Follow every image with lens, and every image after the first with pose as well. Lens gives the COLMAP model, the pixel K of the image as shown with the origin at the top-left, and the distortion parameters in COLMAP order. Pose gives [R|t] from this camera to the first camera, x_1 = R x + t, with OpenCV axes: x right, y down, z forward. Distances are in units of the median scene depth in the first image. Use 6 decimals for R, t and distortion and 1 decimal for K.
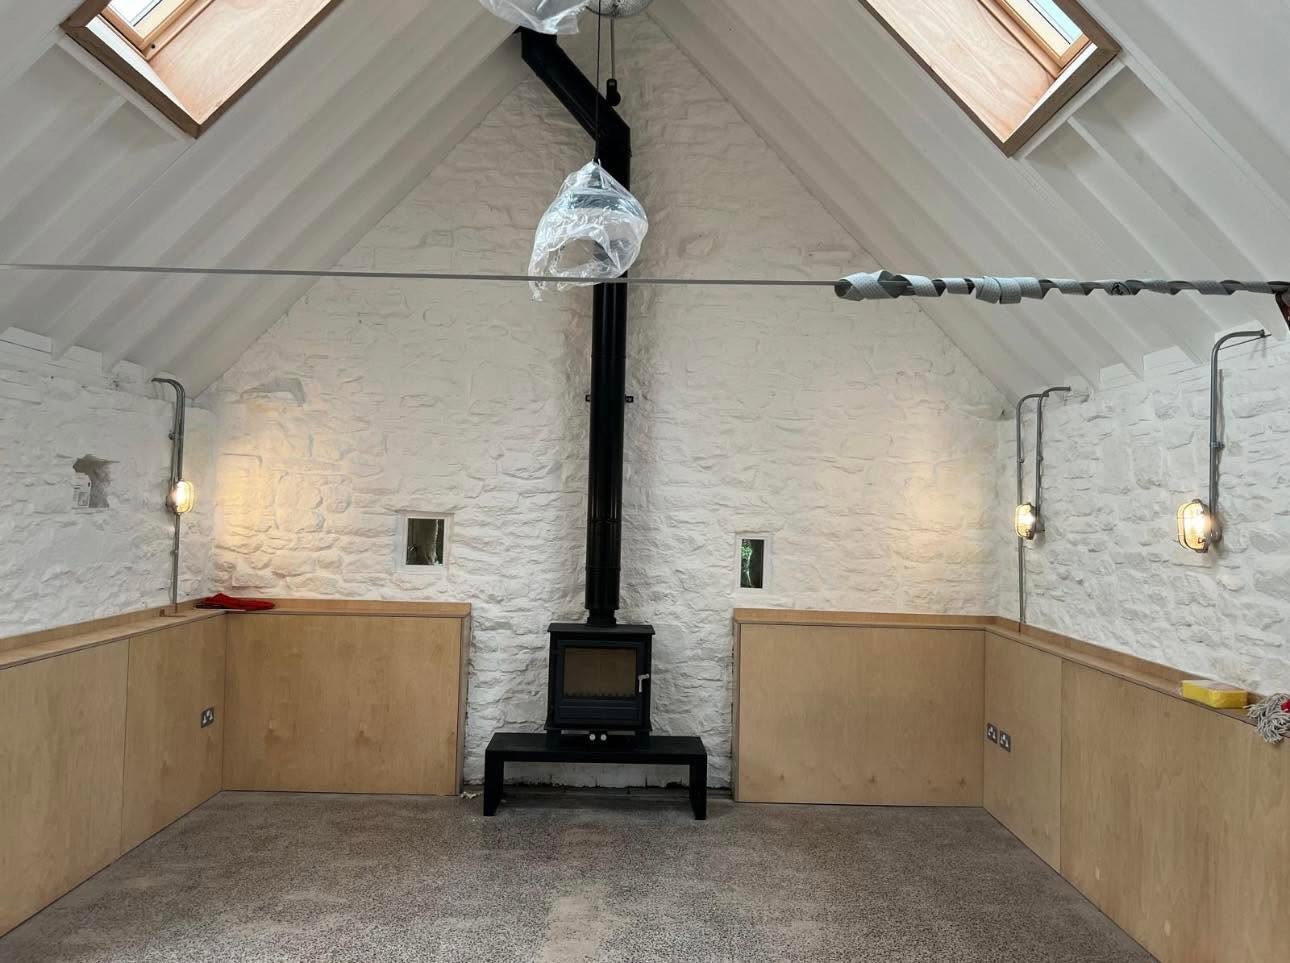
lens RADIAL K [[977.7, 0, 644.9], [0, 977.7, 474.4], [0, 0, 1]] dist [0.067432, -0.018914]
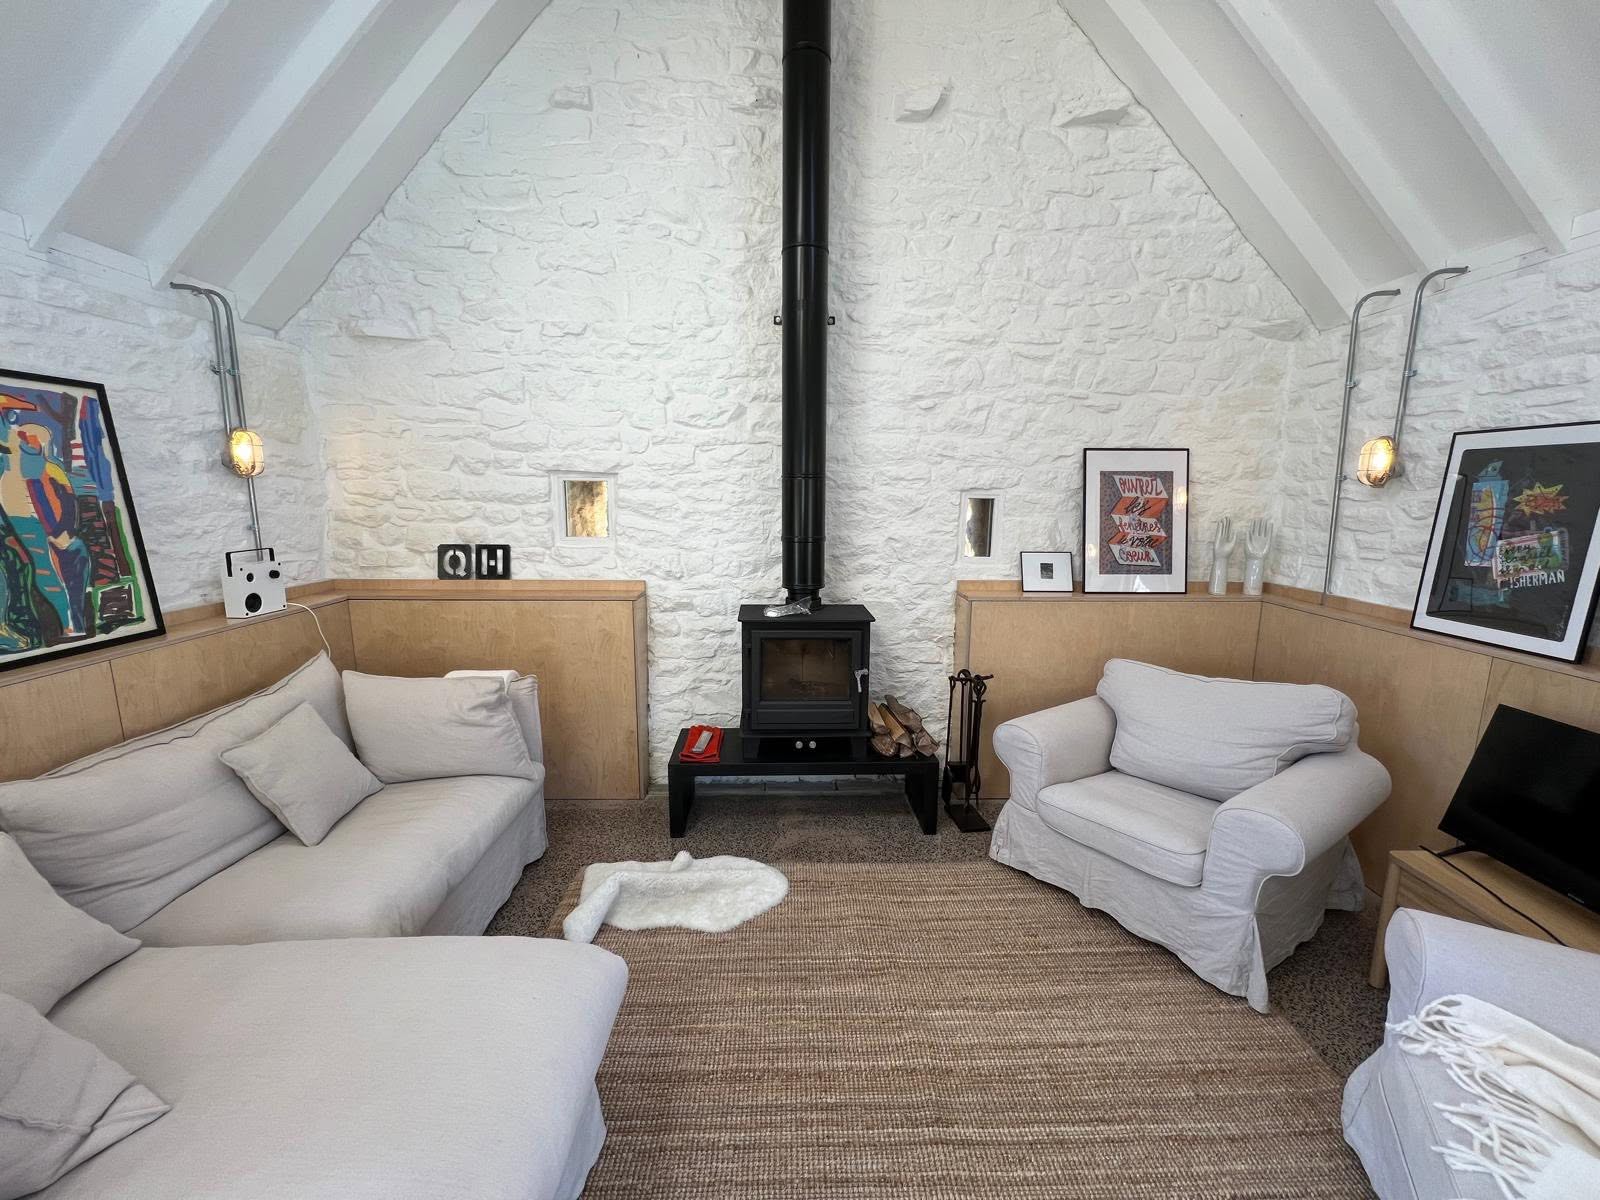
lens RADIAL K [[634.9, 0, 798.1], [0, 634.9, 592.9], [0, 0, 1]] dist [-0.001103, 0.000036]
pose [[0.999786, -0.020613, 0.002007, -0.047438], [0.019812, 0.980151, 0.197258, 0.036500], [-0.006033, -0.197176, 0.980350, 0.463264]]
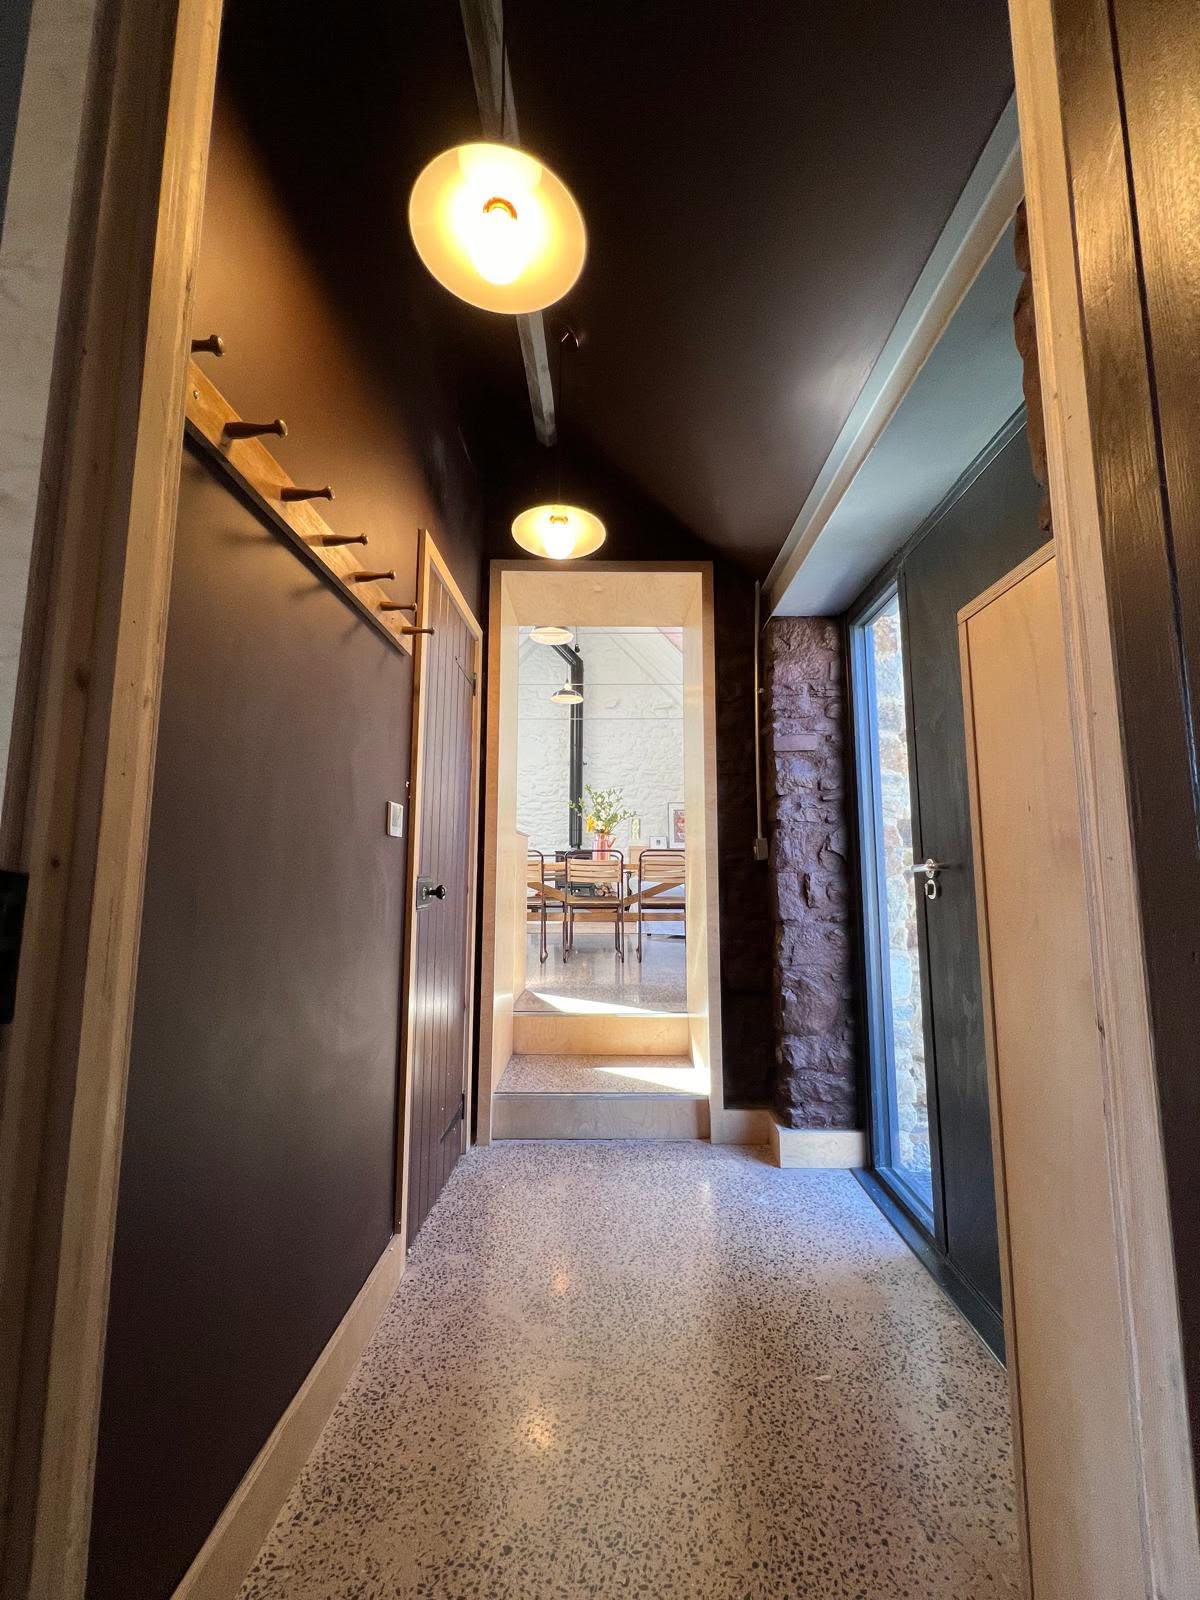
lens RADIAL K [[634.9, 0, 608.6], [0, 634.9, 793.3], [0, 0, 1]] dist [-0.001103, 0.000036]
pose [[0.999716, -0.023787, 0.001492, 0.040057], [0.023832, 0.996894, -0.075059, 0.123301], [0.000298, 0.075073, 0.997178, -0.624277]]
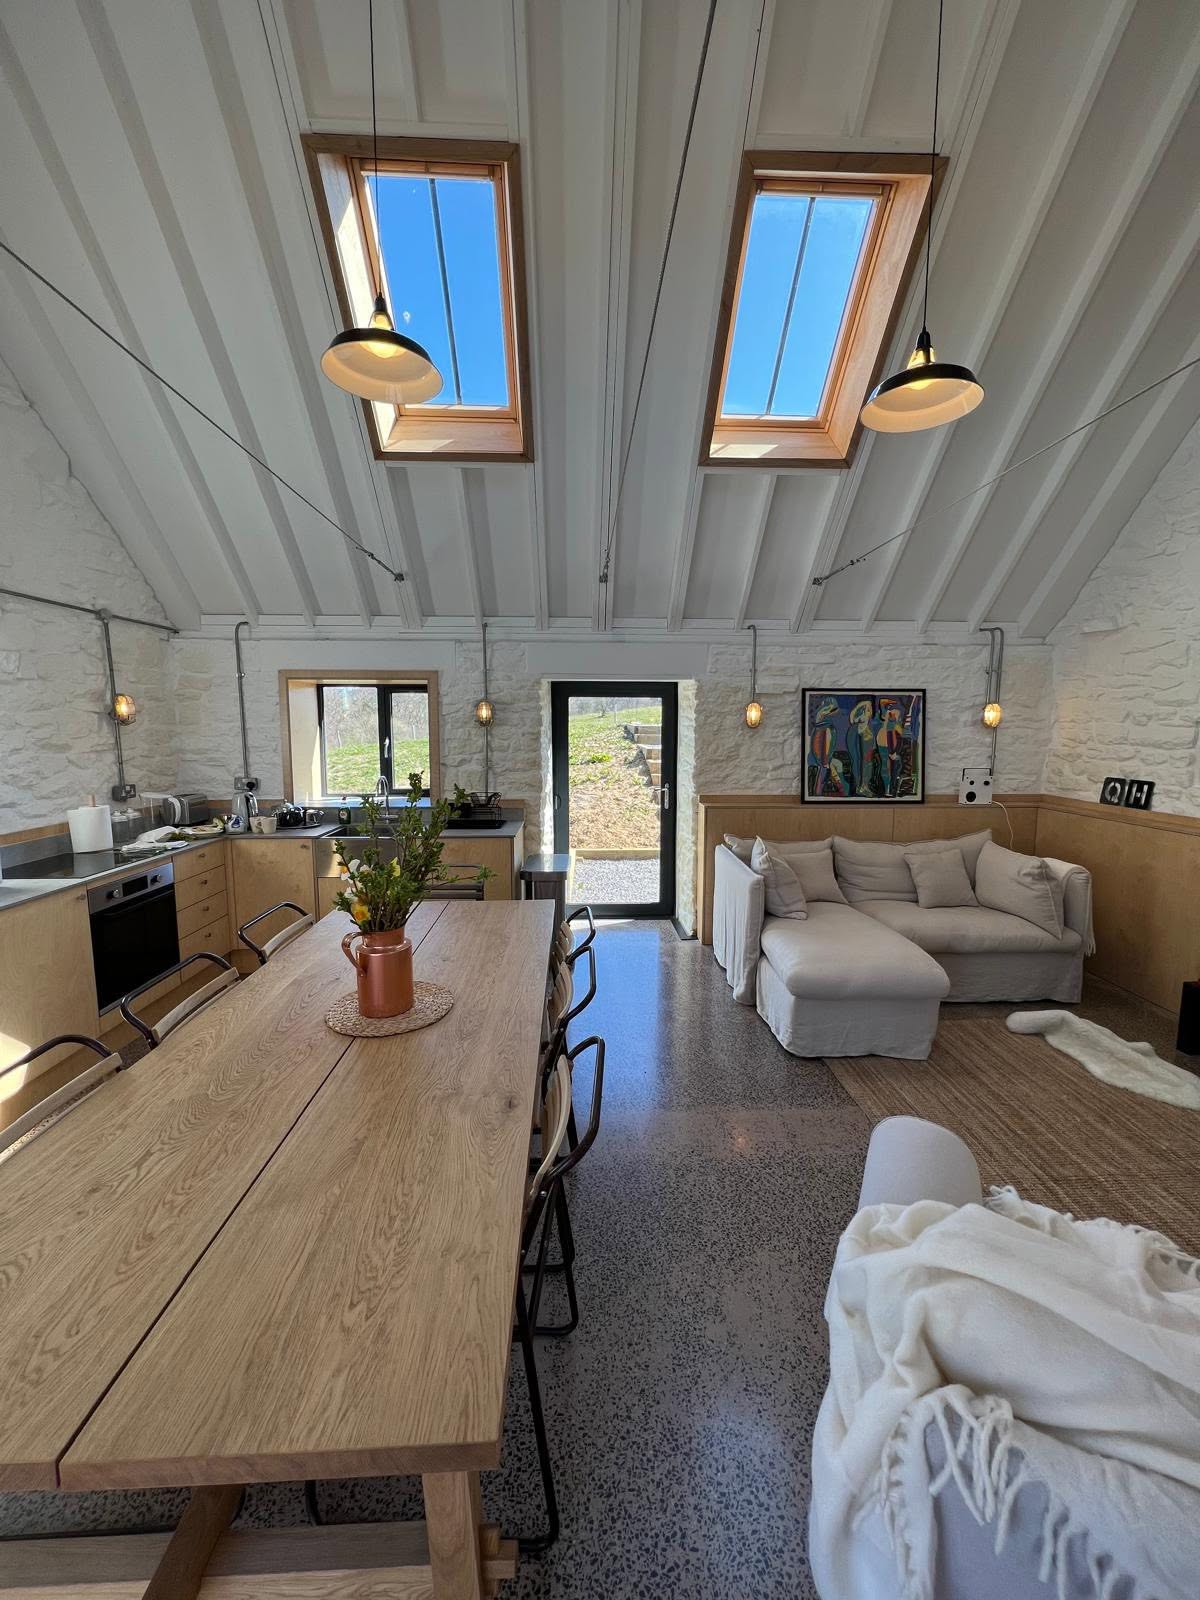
lens RADIAL K [[634.9, 0, 605.1], [0, 634.9, 796.5], [0, 0, 1]] dist [-0.001103, 0.000036]
pose [[0.033197, 0.088626, -0.995512, 0.351689], [0.035293, 0.995335, 0.089787, 0.033189], [0.998825, -0.038116, 0.029914, 0.407311]]
